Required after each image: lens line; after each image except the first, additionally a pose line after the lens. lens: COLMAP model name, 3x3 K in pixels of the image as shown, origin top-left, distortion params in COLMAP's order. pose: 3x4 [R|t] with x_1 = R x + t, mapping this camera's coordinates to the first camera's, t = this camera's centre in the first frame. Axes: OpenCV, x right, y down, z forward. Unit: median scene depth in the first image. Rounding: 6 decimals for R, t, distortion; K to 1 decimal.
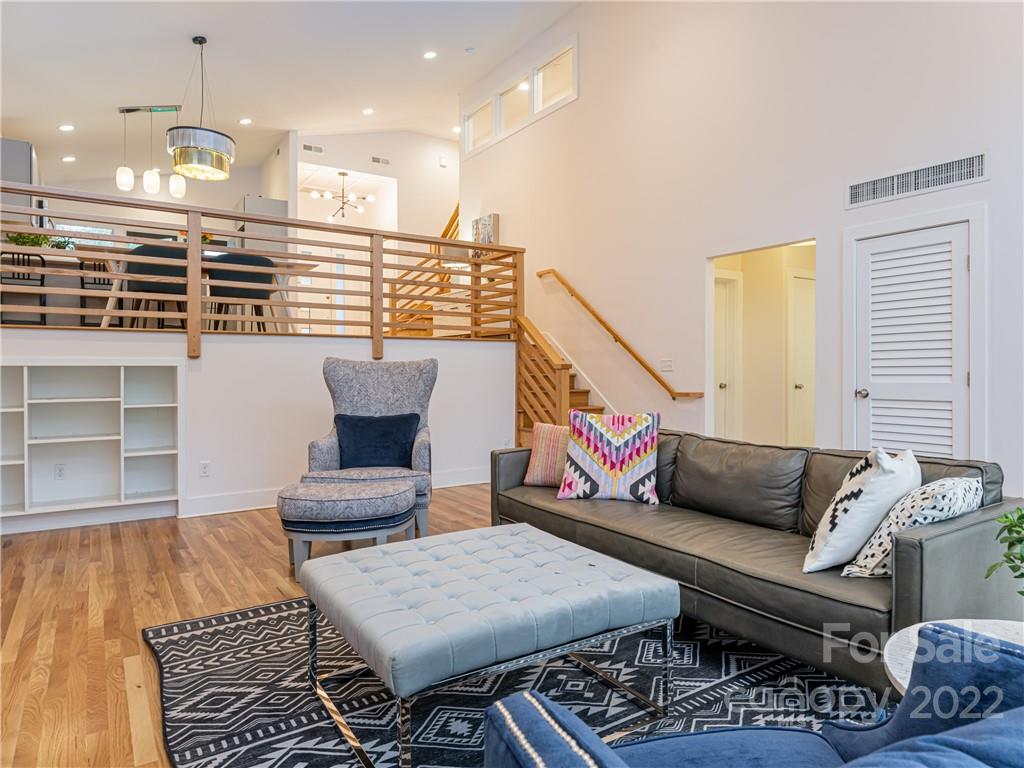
lens RADIAL K [[665.4, 0, 512.7], [0, 665.4, 364.6], [0, 0, 1]] dist [0.009633, -0.002486]
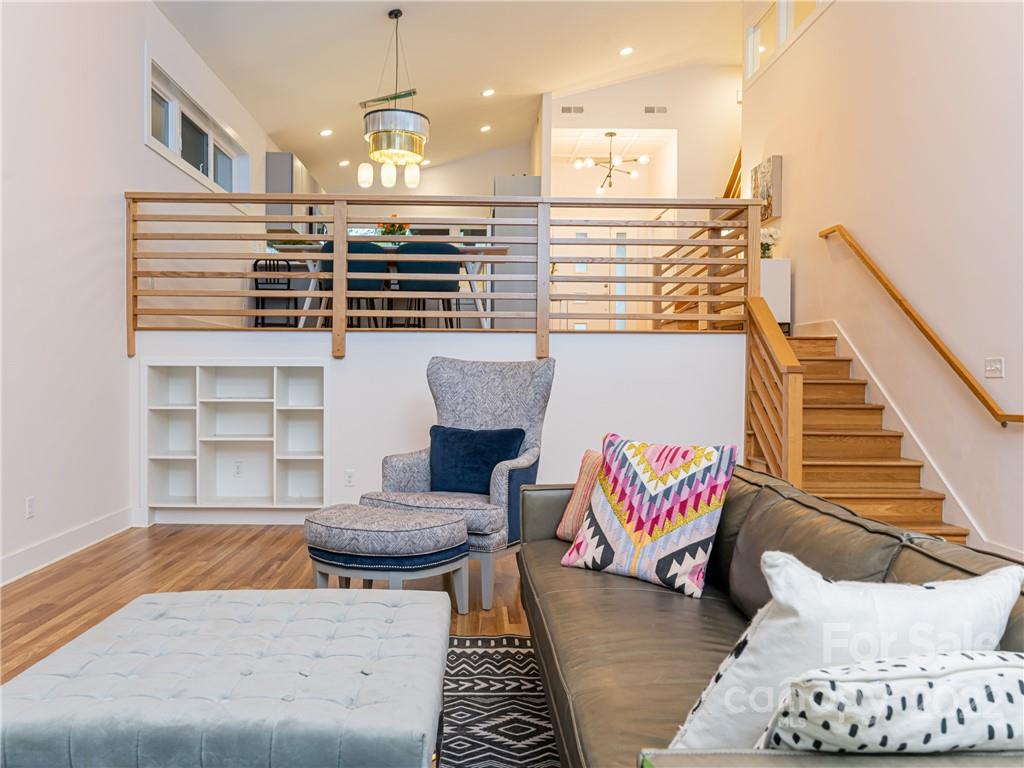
lens RADIAL K [[780.5, 0, 487.9], [0, 780.5, 383.1], [0, 0, 1]] dist [0.008266, -0.008934]
pose [[0.834397, 0.014626, -0.550970, 0.180065], [-0.003115, 0.999757, 0.021823, 0.000265], [0.551155, -0.016493, 0.834240, 0.123713]]
